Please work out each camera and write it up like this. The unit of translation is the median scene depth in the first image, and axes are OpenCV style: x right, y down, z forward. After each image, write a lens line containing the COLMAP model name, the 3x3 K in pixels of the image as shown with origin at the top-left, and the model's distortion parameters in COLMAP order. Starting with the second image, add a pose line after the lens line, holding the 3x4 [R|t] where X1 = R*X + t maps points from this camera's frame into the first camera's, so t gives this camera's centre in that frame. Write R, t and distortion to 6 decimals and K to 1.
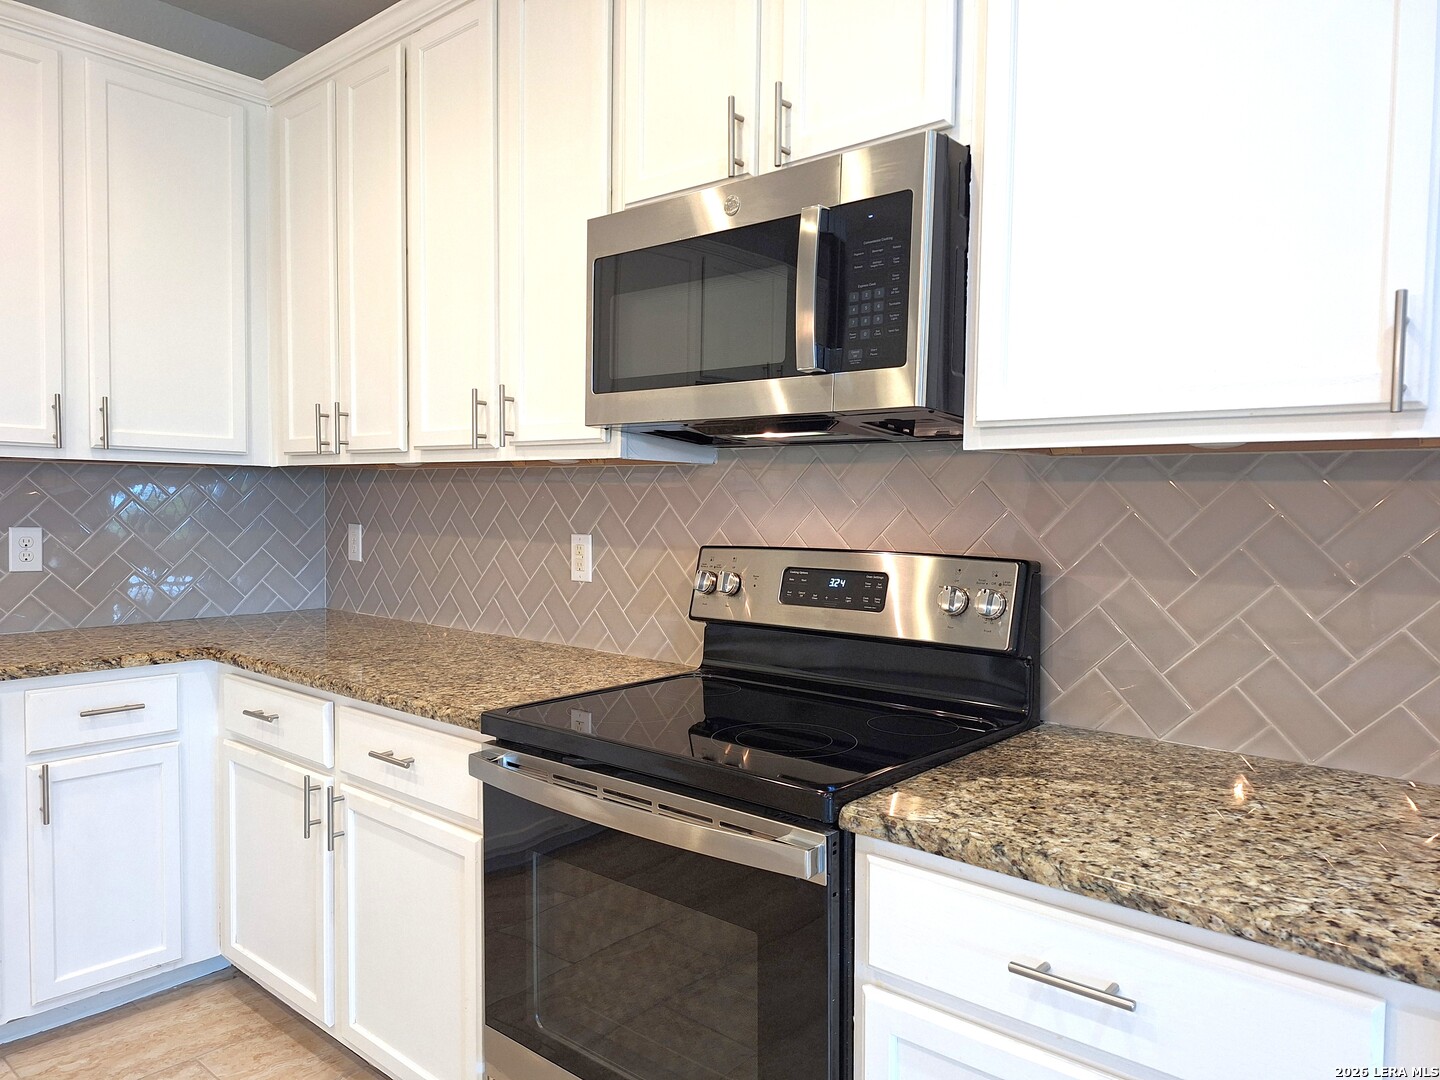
lens RADIAL K [[1019.2, 0, 711.2], [0, 1019.2, 536.4], [0, 0, 1]] dist [0.069882, -0.064971]
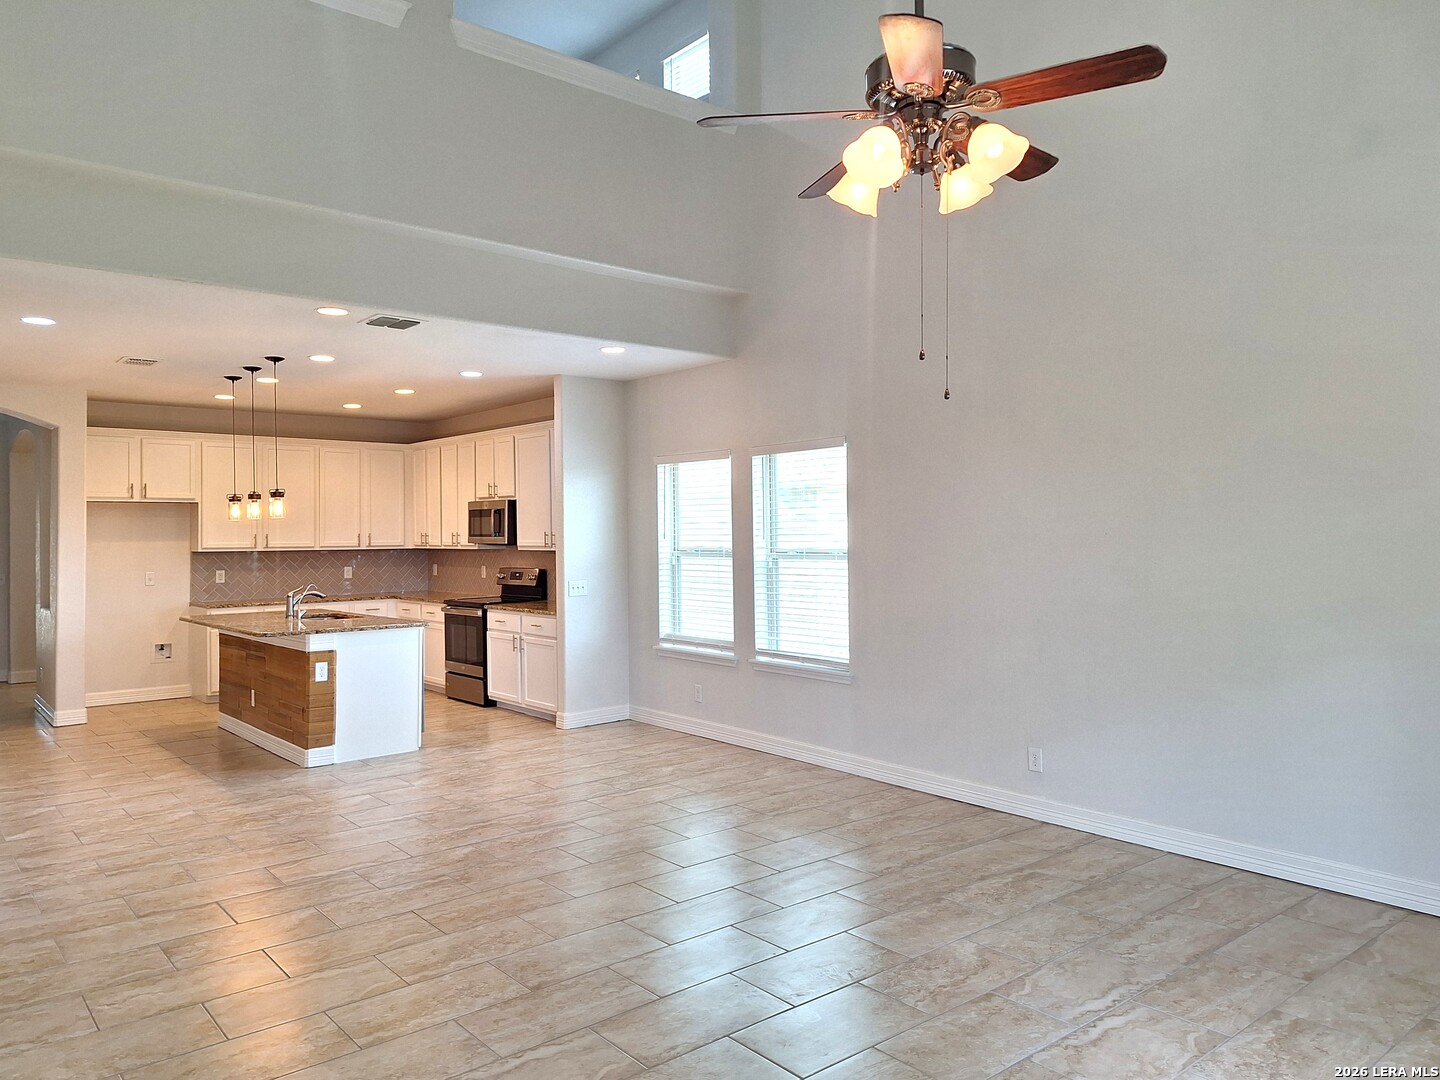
lens RADIAL K [[1019.2, 0, 687.5], [0, 1019.2, 518.2], [0, 0, 1]] dist [0.069882, -0.064971]
pose [[0.985855, -0.025278, -0.165682, 1.872028], [0.017059, 0.998561, -0.050843, 0.040295], [0.166729, 0.047298, 0.984868, -3.945084]]
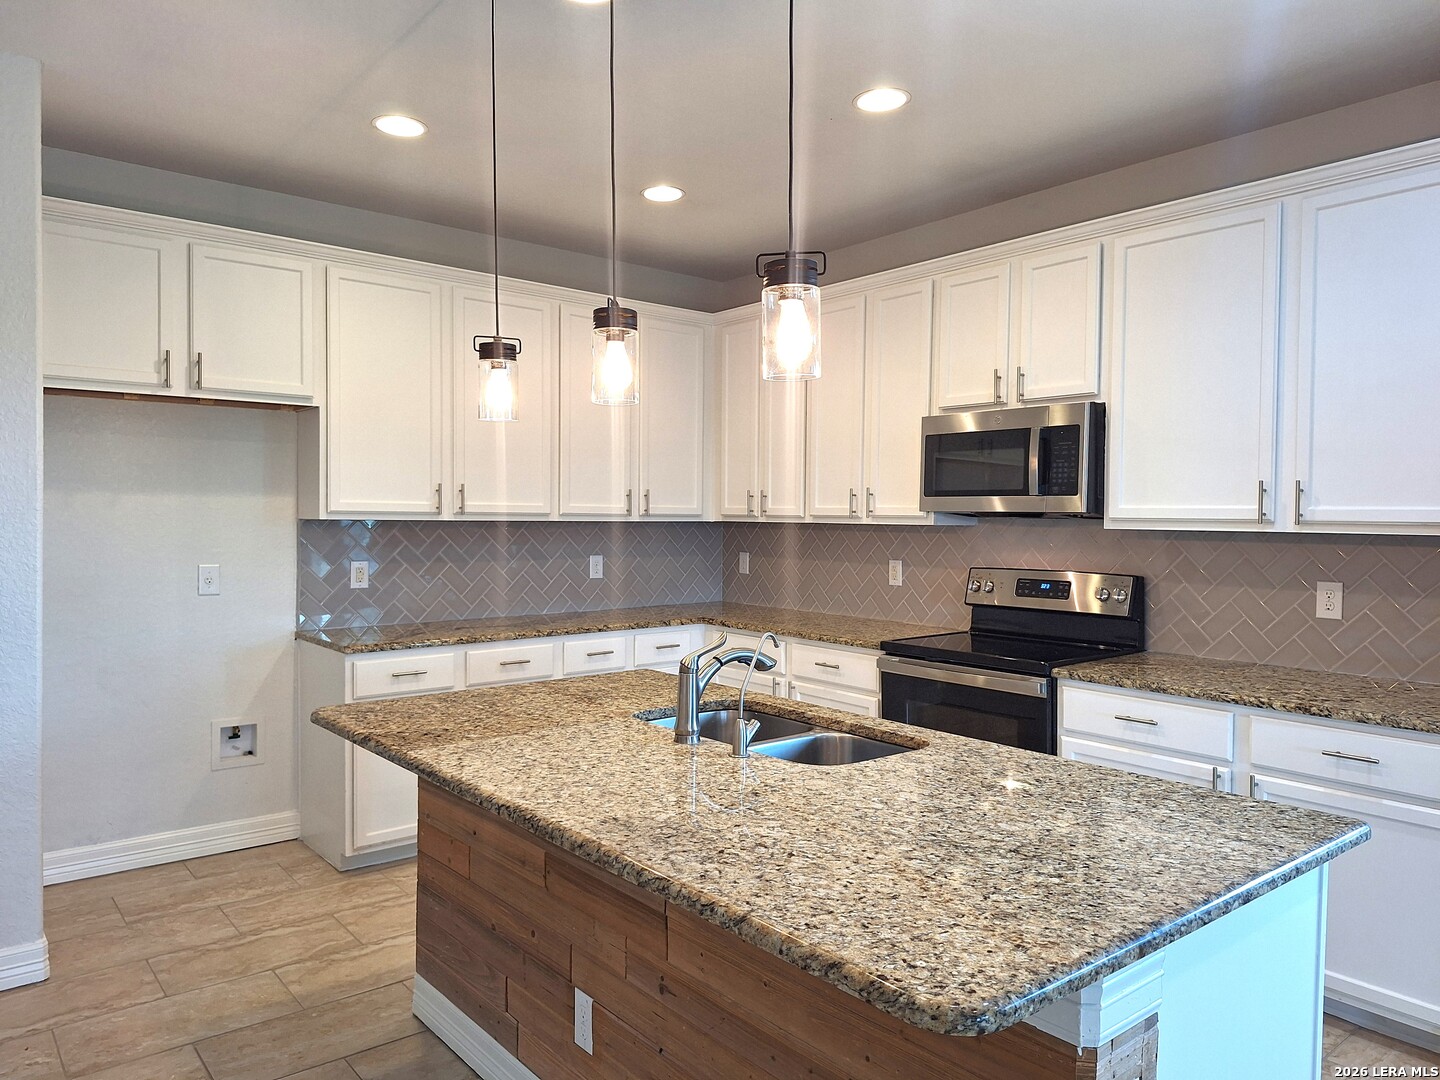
lens RADIAL K [[1019.2, 0, 705.9], [0, 1019.2, 537.9], [0, 0, 1]] dist [0.069882, -0.064971]
pose [[0.985377, -0.001755, -0.170379, -0.218943], [-0.000040, 0.999945, -0.010530, -0.033341], [0.170388, 0.010383, 0.985322, -1.285867]]
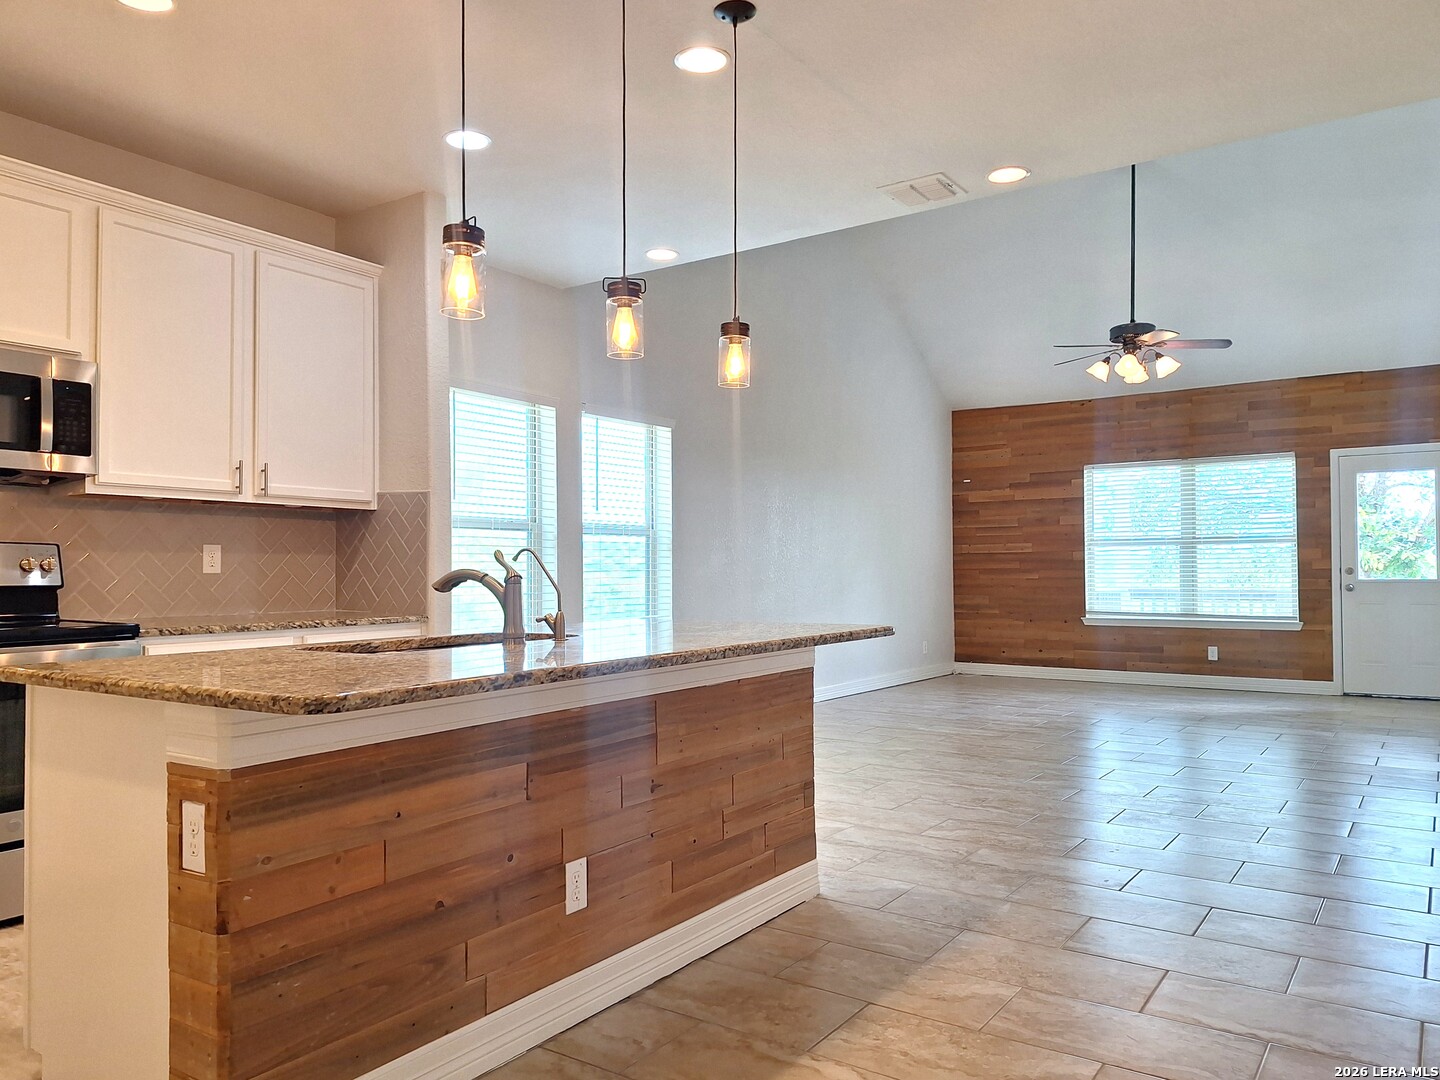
lens RADIAL K [[1075.5, 0, 716.1], [0, 1075.5, 559.0], [0, 0, 1]] dist [0.033149, -0.033244]
pose [[-0.123164, 0.004251, 0.992377, -2.058986], [0.036779, 0.999323, 0.000284, 0.101020], [-0.991705, 0.036534, -0.123237, -0.096864]]
